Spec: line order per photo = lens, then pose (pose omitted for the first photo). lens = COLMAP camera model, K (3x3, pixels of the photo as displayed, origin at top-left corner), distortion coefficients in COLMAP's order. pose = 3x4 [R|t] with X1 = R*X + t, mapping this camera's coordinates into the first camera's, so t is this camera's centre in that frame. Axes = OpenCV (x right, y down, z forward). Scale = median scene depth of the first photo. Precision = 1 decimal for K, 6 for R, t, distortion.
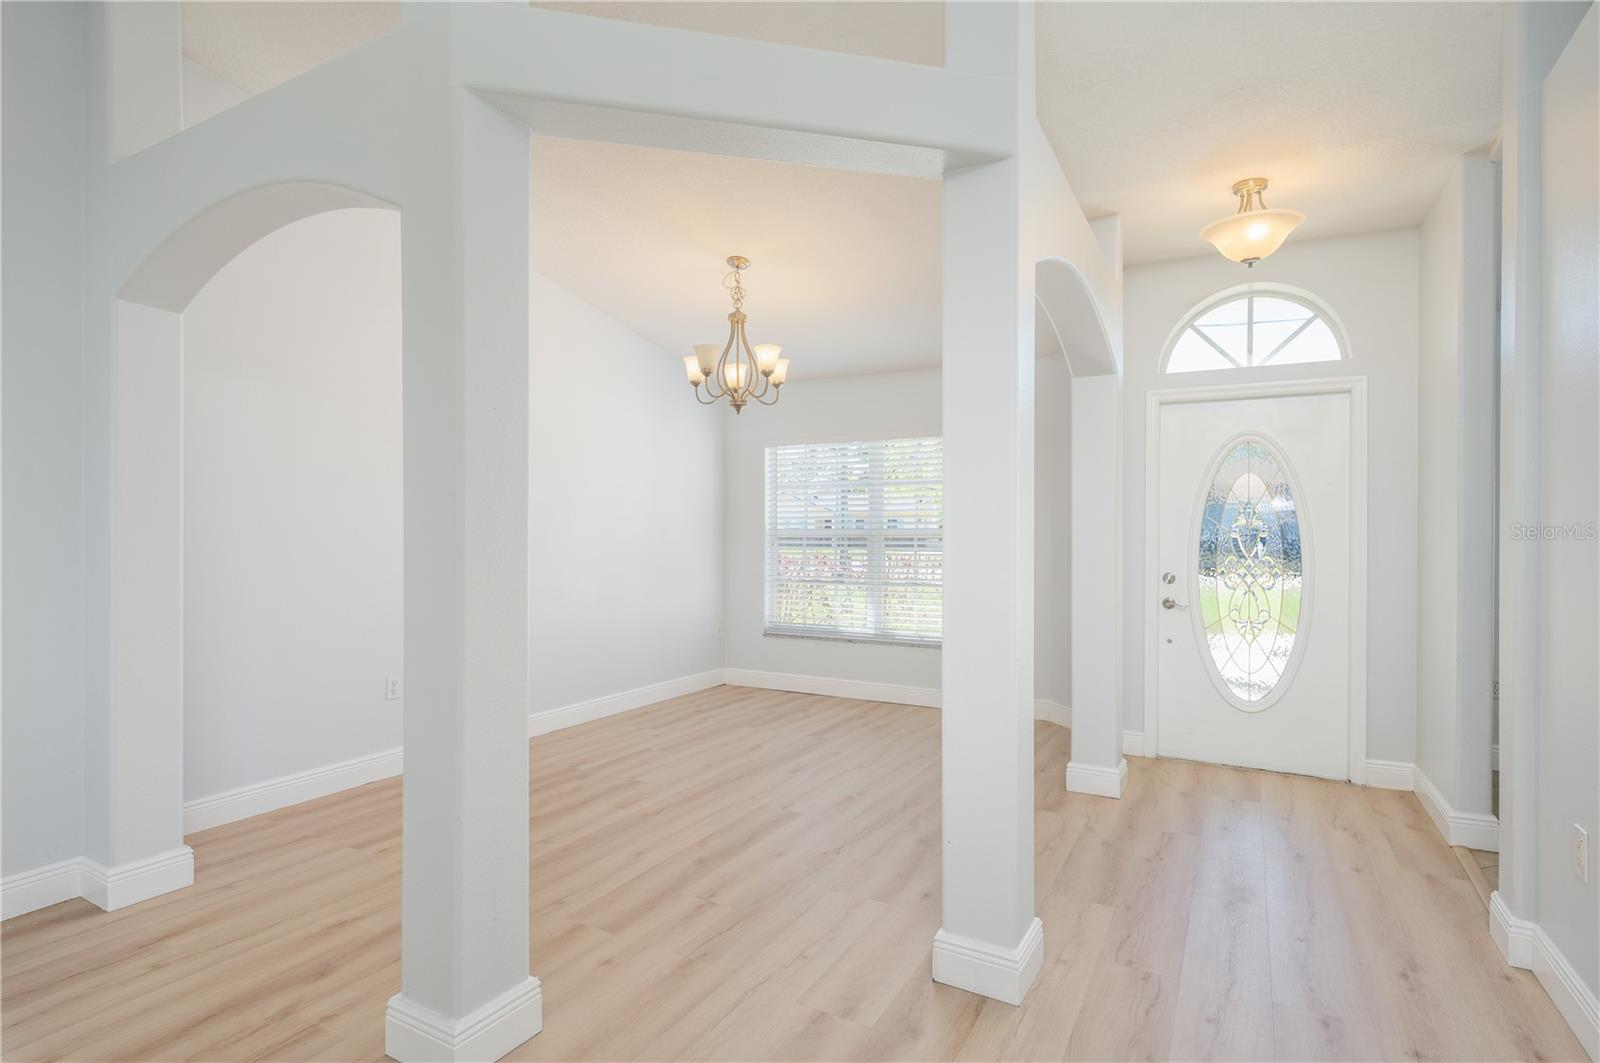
lens RADIAL K [[784.3, 0, 807.1], [0, 784.3, 572.7], [0, 0, 1]] dist [-0.003352, -0.000238]
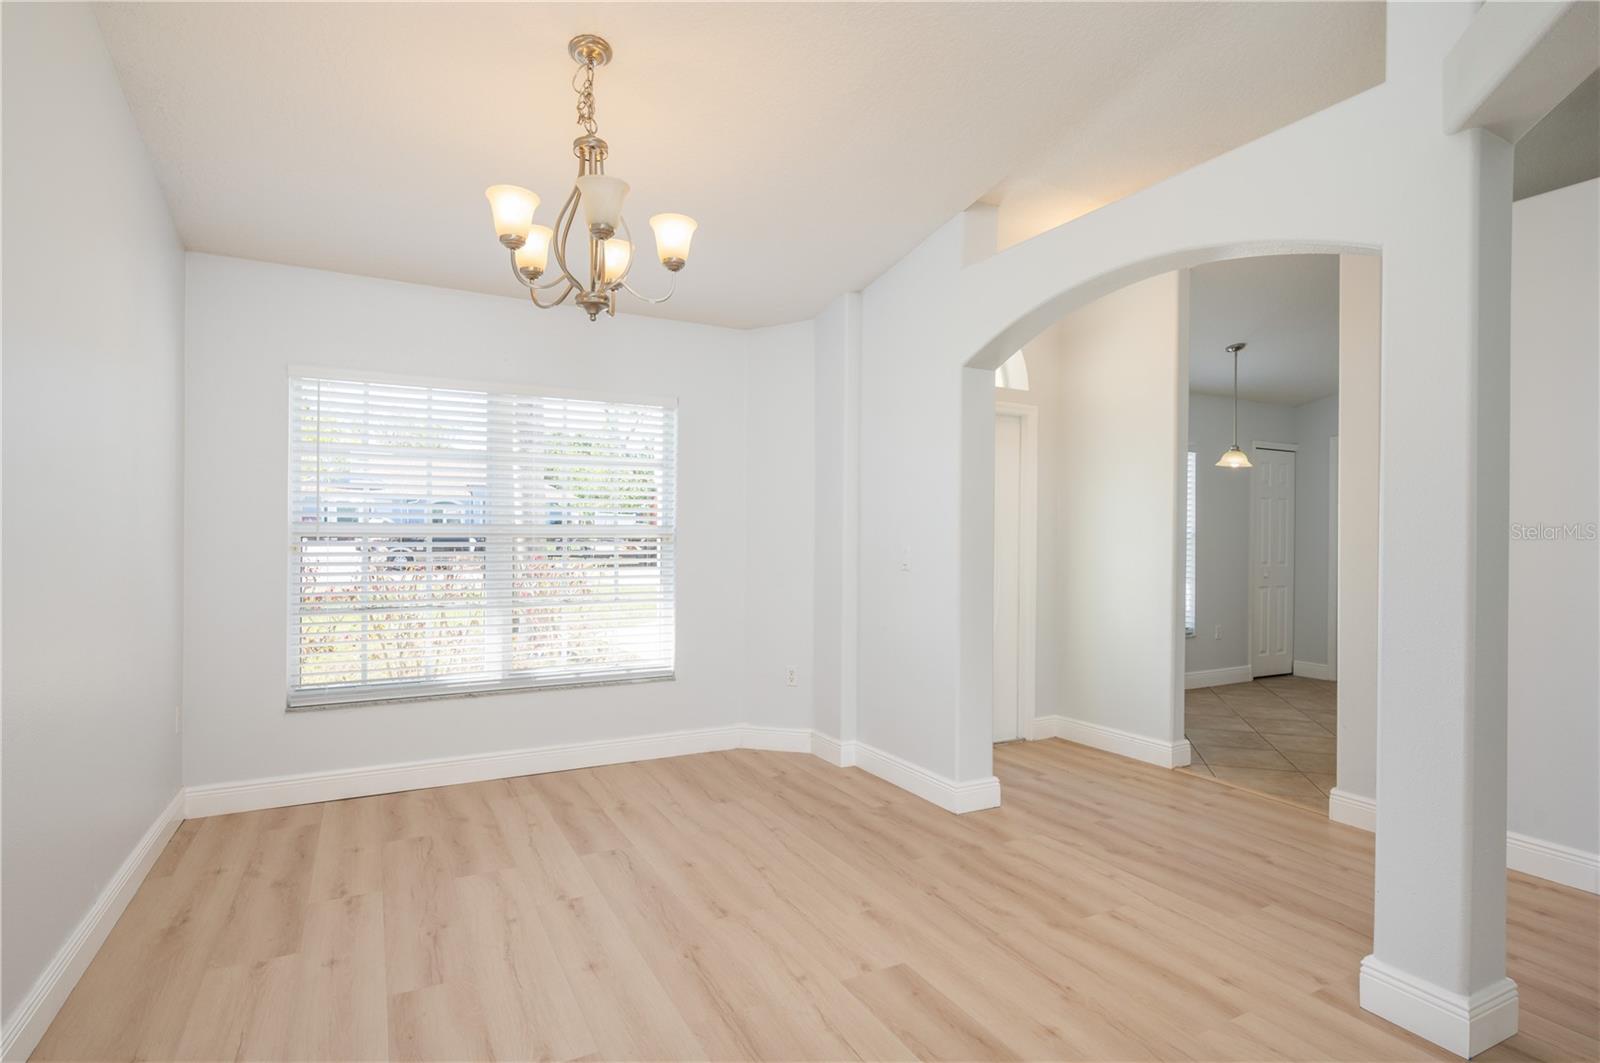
lens RADIAL K [[789.5, 0, 801.8], [0, 789.5, 561.7], [0, 0, 1]] dist [-0.002473, -0.000277]
pose [[0.551335, -0.026360, 0.833867, -0.423732], [0.033385, 0.999397, 0.009519, -0.026961], [-0.833616, 0.022590, 0.551883, 0.500177]]
